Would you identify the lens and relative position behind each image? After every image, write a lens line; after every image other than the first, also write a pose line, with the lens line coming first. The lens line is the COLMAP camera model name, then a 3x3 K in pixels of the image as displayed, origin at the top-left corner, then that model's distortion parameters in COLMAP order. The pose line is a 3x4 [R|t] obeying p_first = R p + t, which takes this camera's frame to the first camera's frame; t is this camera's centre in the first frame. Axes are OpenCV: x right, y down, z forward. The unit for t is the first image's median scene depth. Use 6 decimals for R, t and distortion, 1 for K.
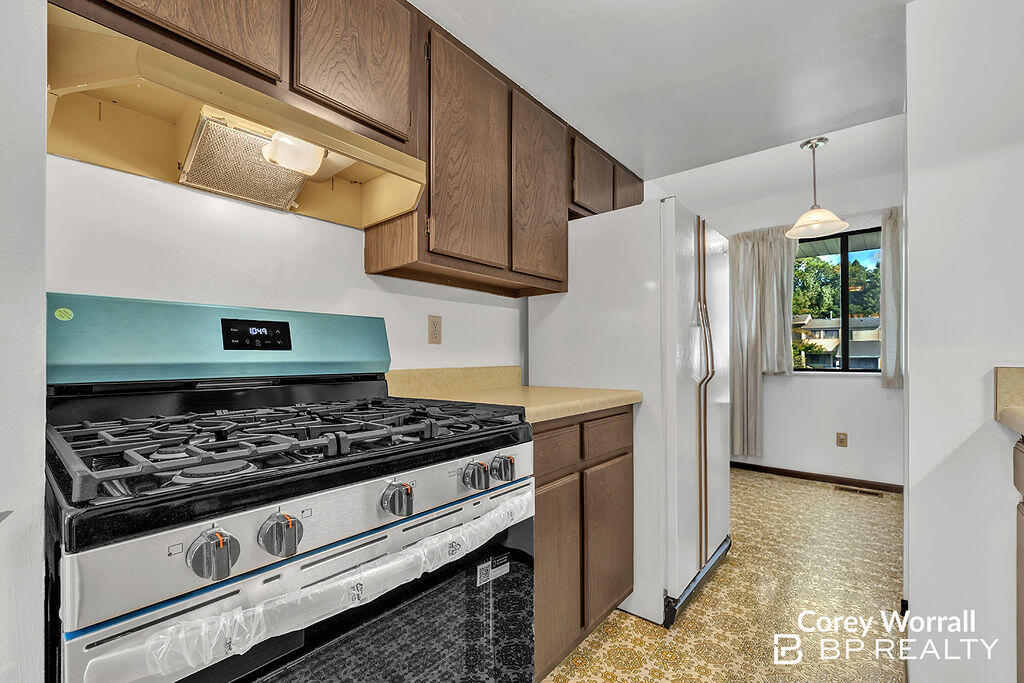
lens RADIAL K [[444.6, 0, 526.1], [0, 444.6, 350.5], [0, 0, 1]] dist [-0.001001, 0.000095]
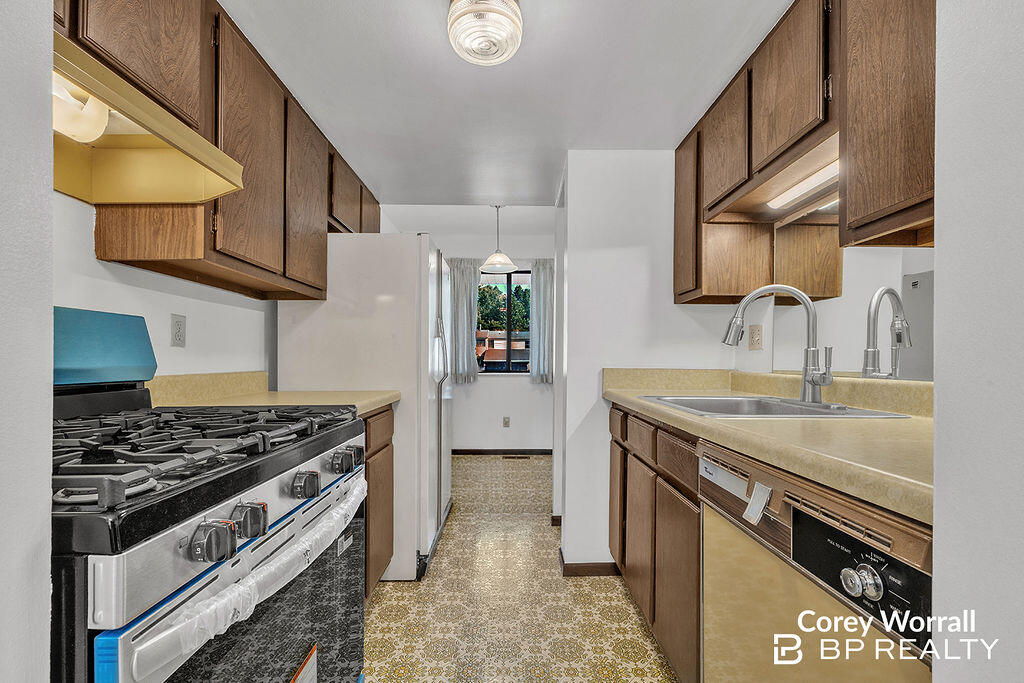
lens RADIAL K [[444.6, 0, 523.9], [0, 444.6, 358.7], [0, 0, 1]] dist [-0.001001, 0.000095]
pose [[0.750682, 0.006184, 0.660635, -0.271018], [-0.012895, 0.999903, 0.005293, -0.005235], [-0.660538, -0.012492, 0.750689, -0.109425]]
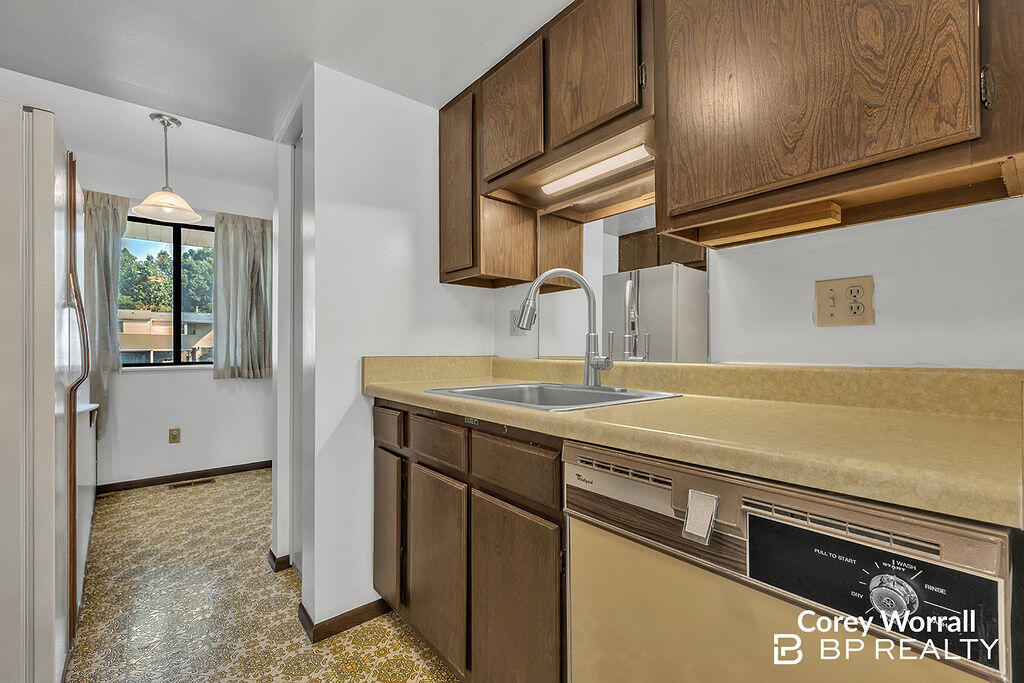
lens RADIAL K [[444.6, 0, 505.6], [0, 444.6, 346.0], [0, 0, 1]] dist [-0.001001, 0.000095]
pose [[0.190699, 0.006153, 0.981629, -0.182822], [-0.010095, 0.999940, -0.004307, 0.002619], [-0.981597, -0.009088, 0.190749, 0.183116]]
